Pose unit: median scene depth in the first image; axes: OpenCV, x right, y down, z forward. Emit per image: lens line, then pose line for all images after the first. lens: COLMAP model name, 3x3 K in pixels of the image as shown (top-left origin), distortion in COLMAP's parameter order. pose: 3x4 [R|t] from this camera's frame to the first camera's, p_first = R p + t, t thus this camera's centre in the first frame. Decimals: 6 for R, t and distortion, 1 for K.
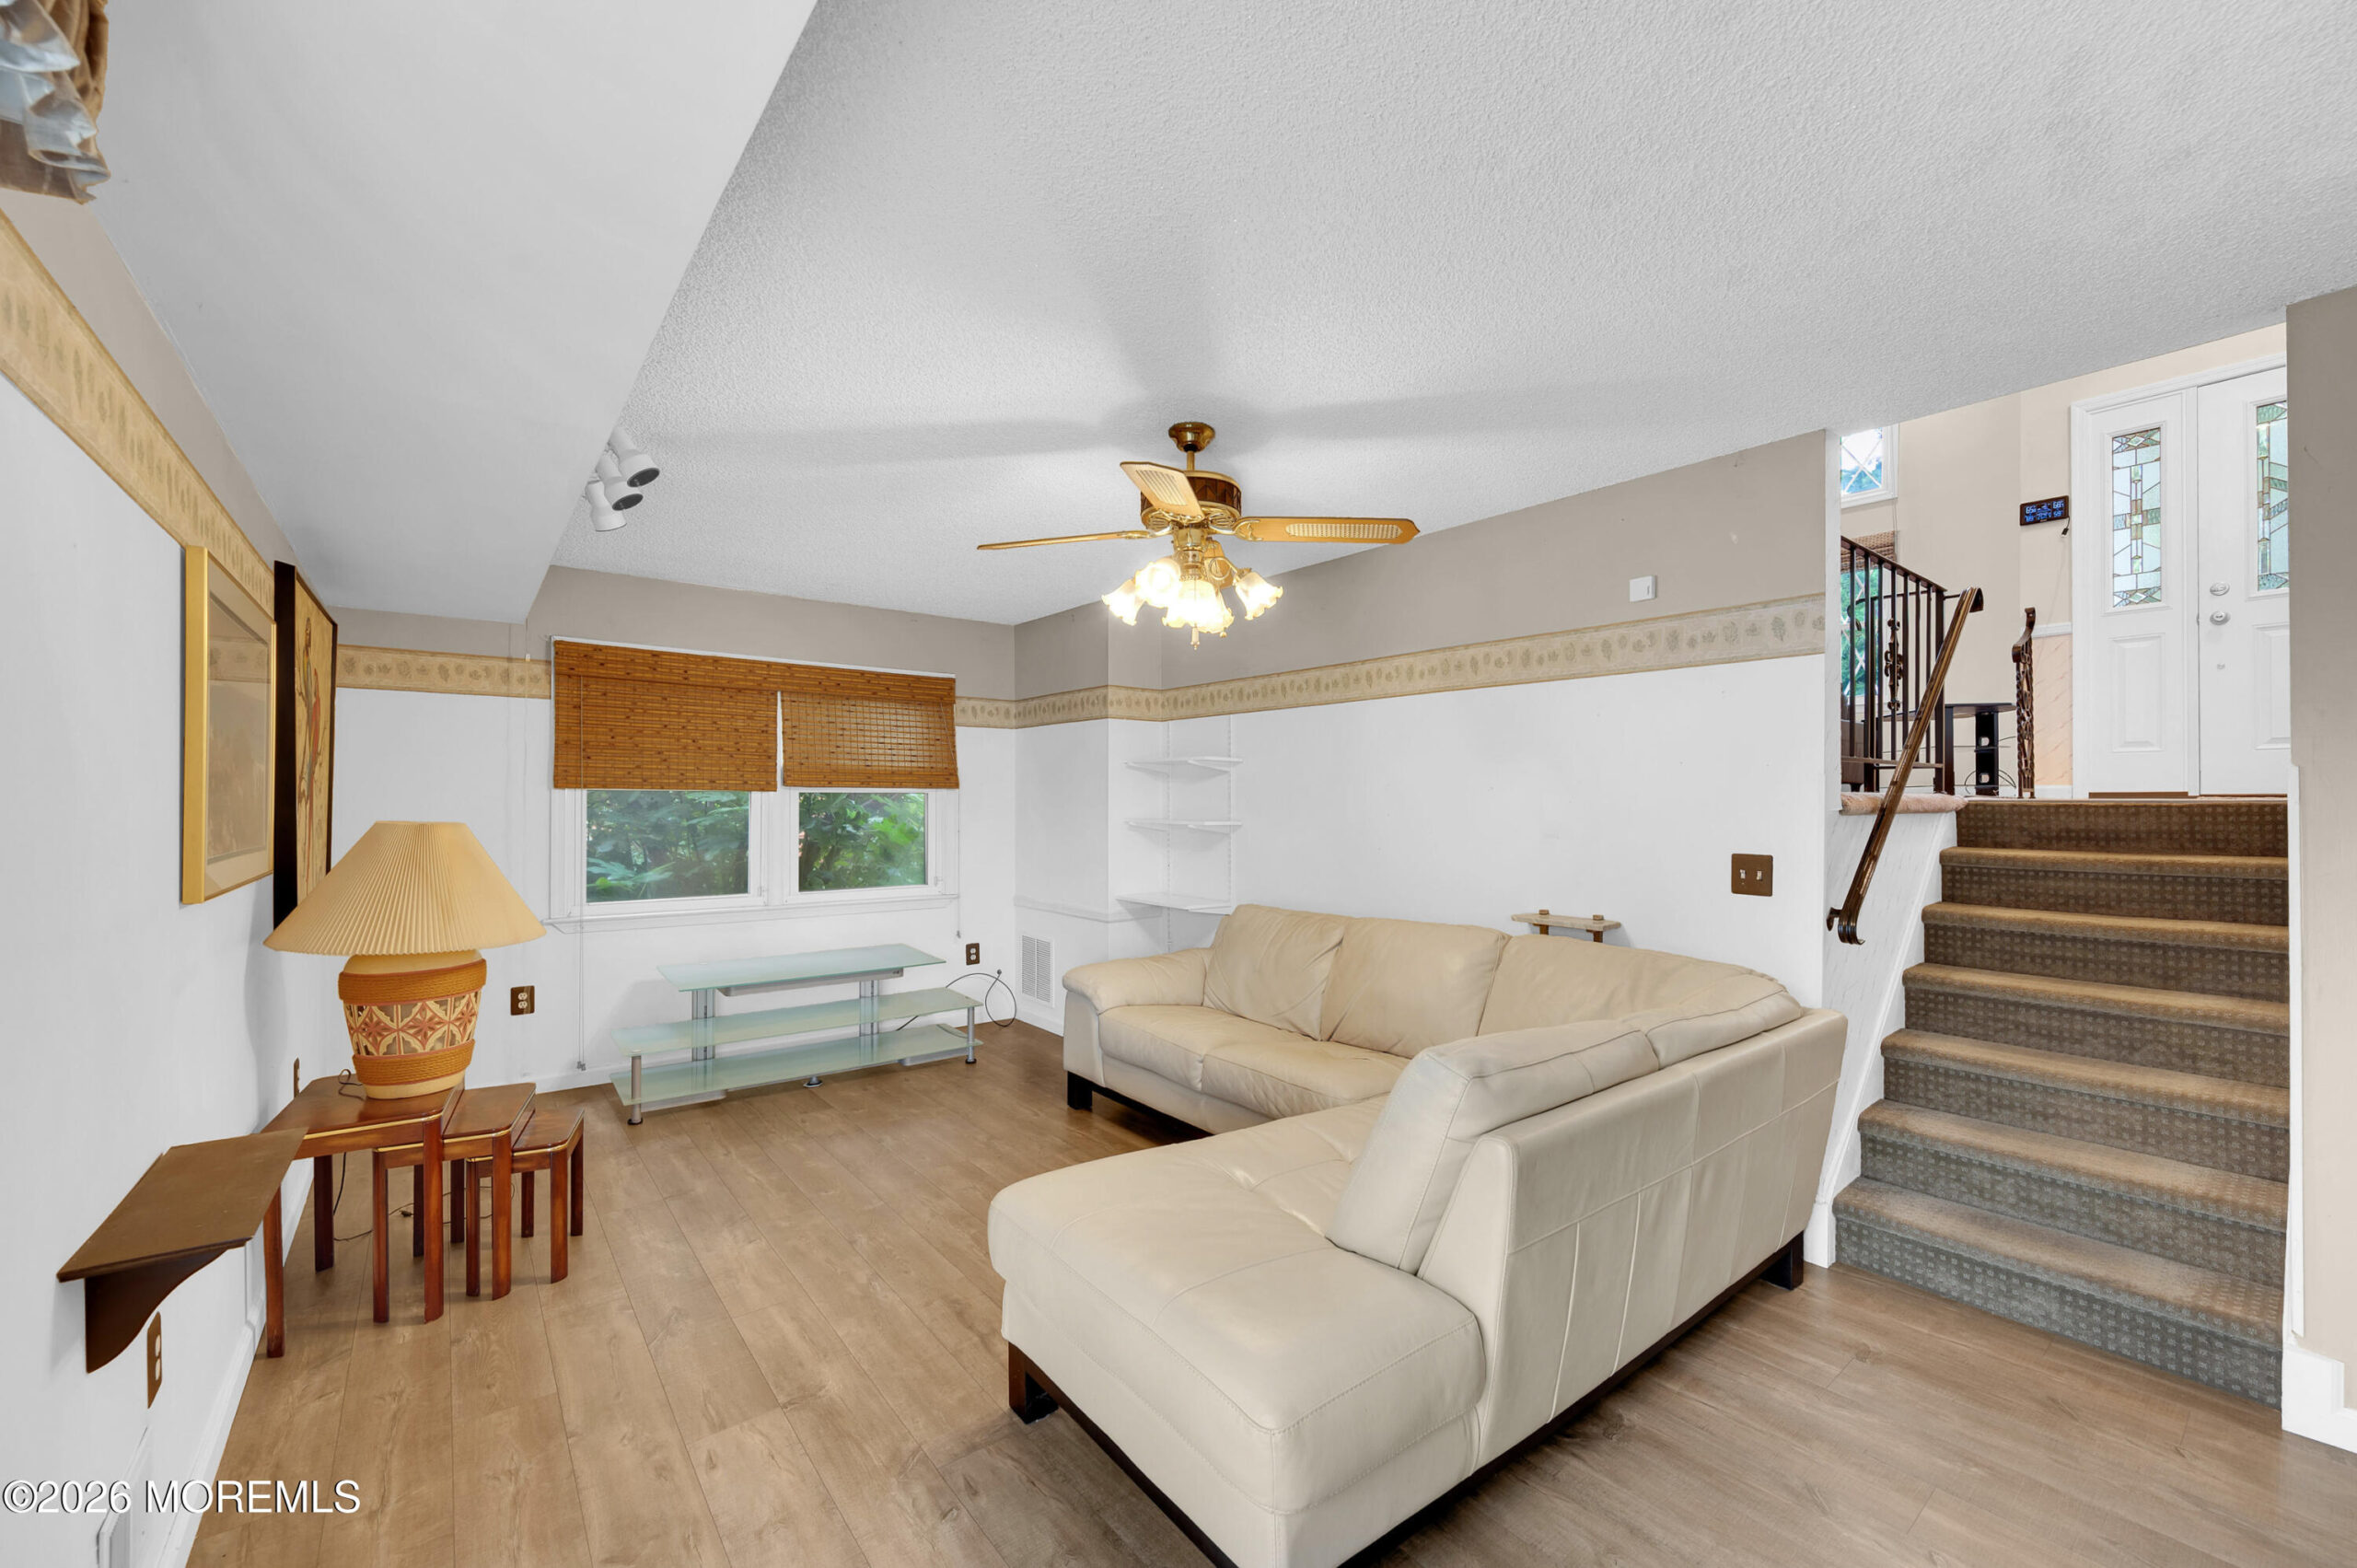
lens RADIAL K [[931.7, 0, 1187.5], [0, 931.7, 794.2], [0, 0, 1]] dist [0.000024, 0.000596]
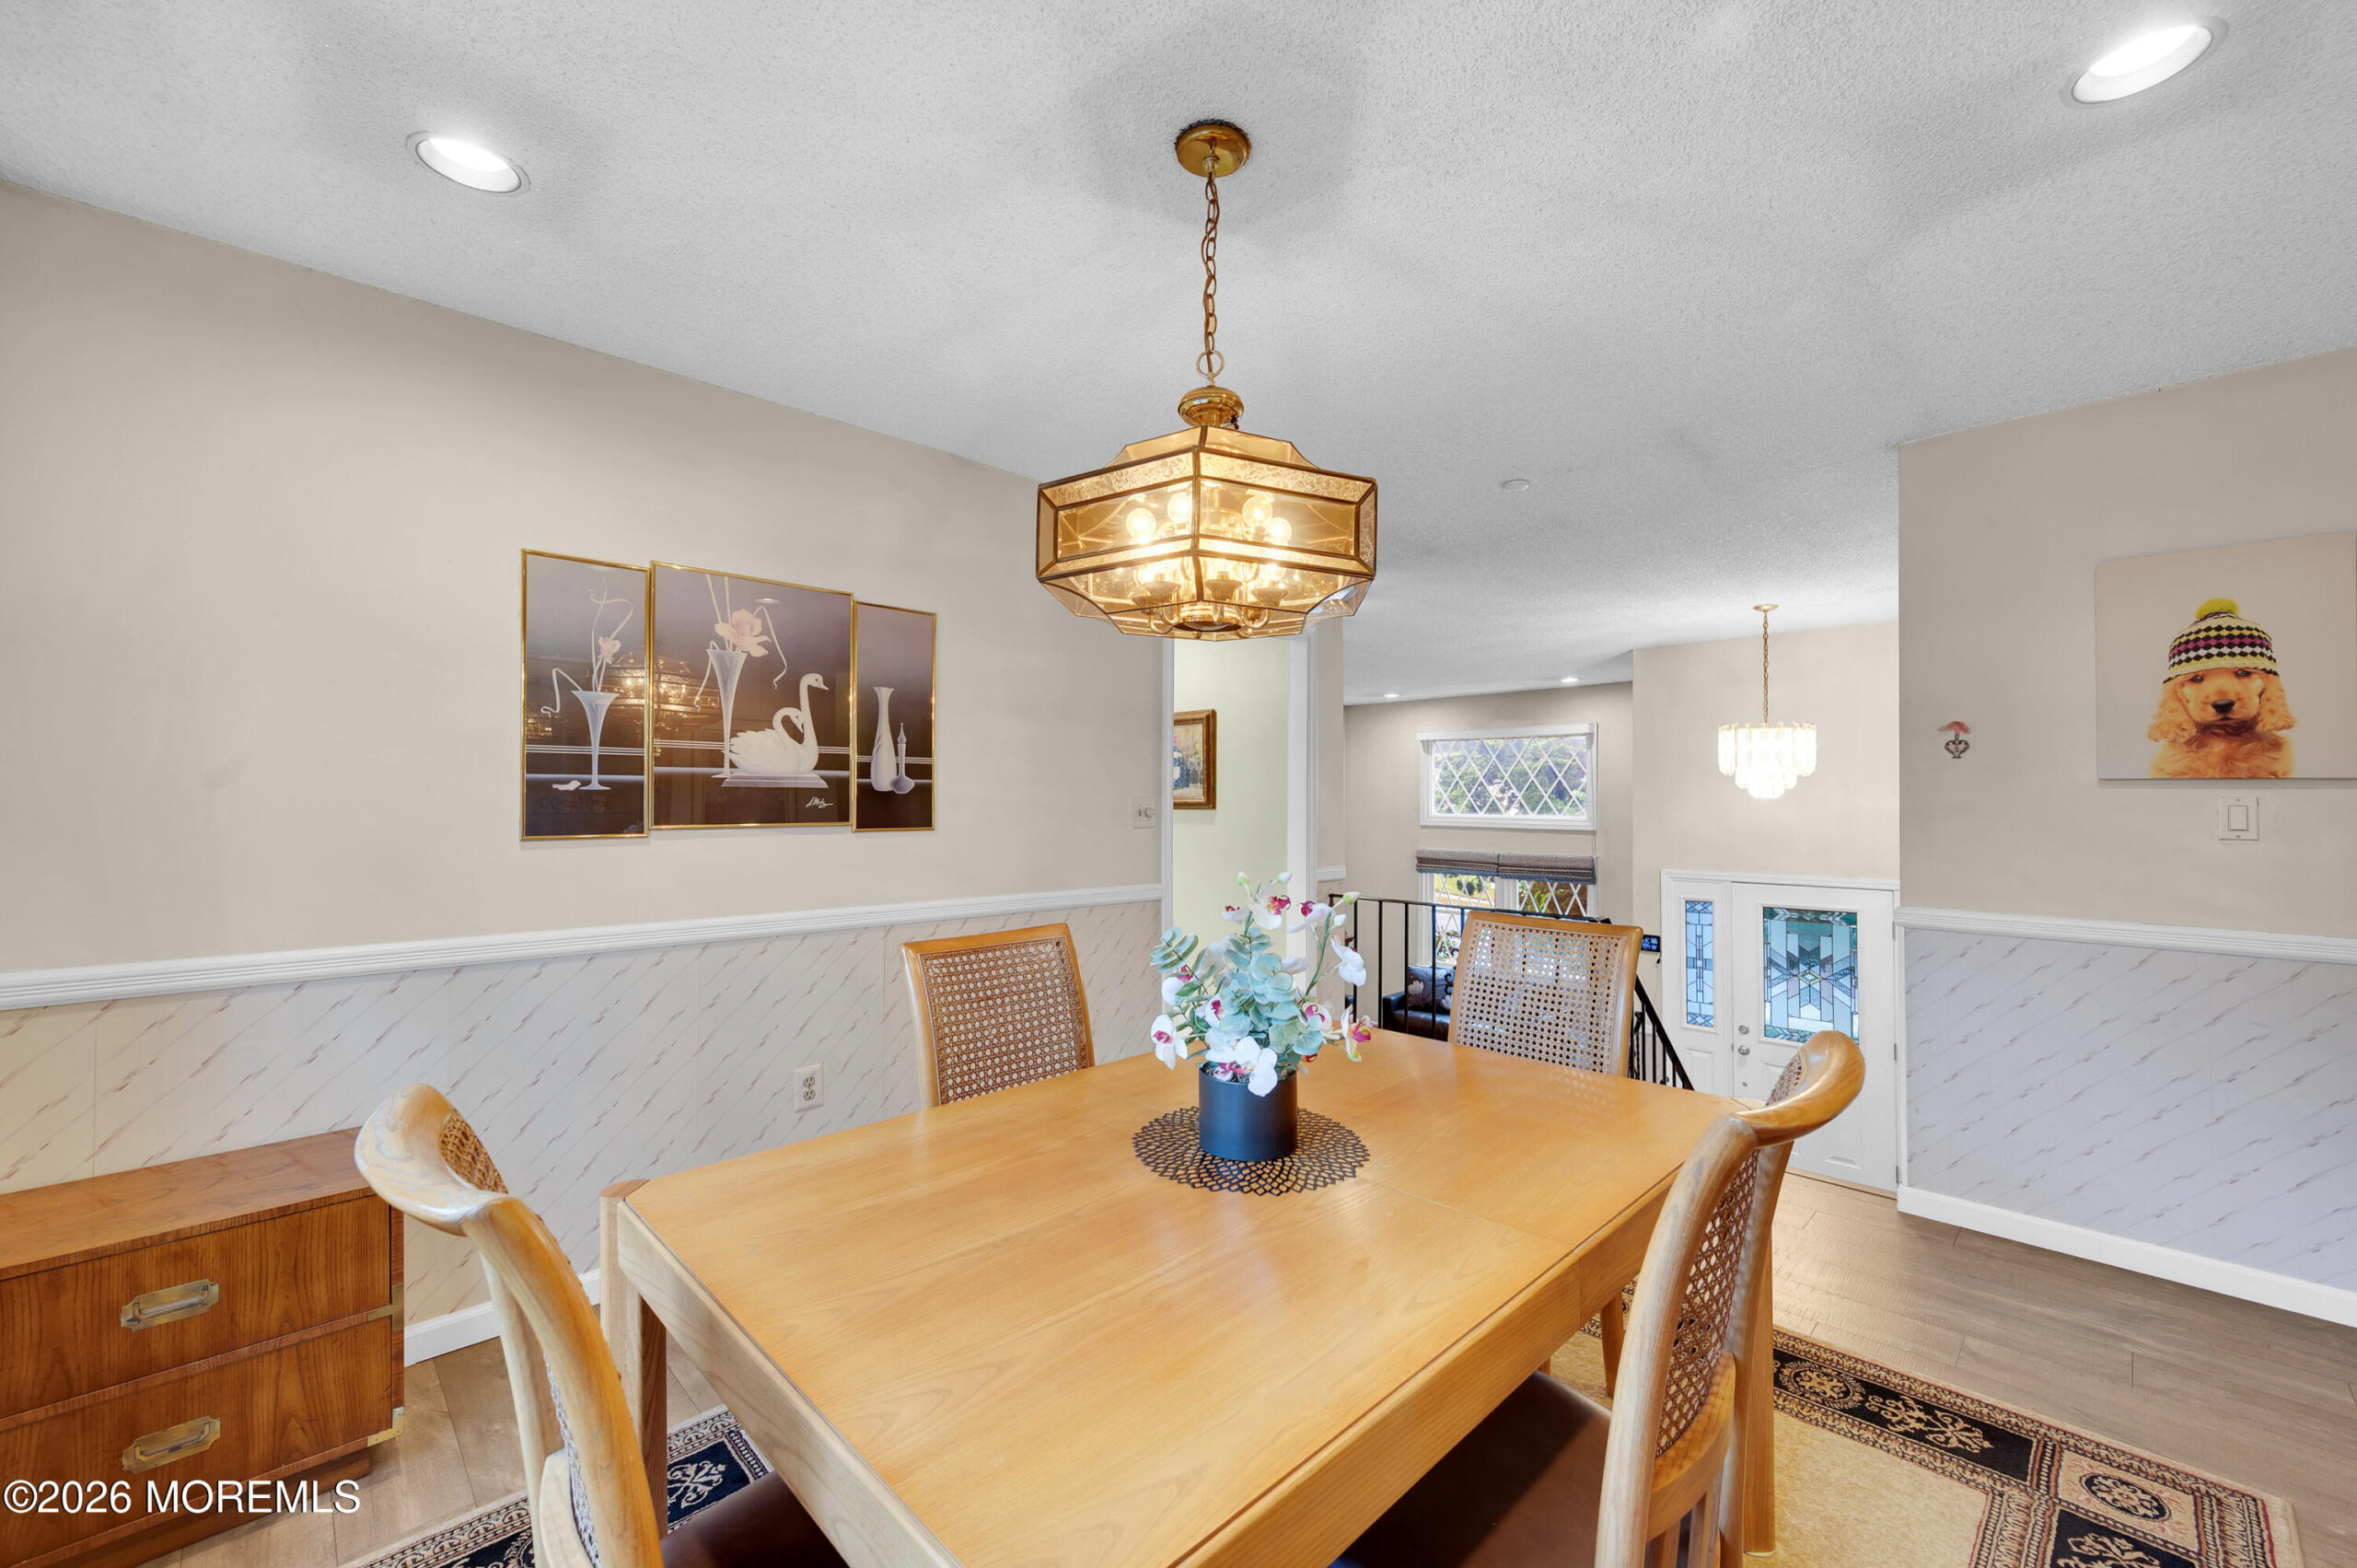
lens RADIAL K [[931.7, 0, 1189.4], [0, 931.7, 783.9], [0, 0, 1]] dist [0.000024, 0.000596]
pose [[0.993738, 0.002289, 0.111714, 0.161688], [-0.000665, 0.999894, -0.014577, -0.867972], [-0.111736, 0.014411, 0.993633, -0.490152]]
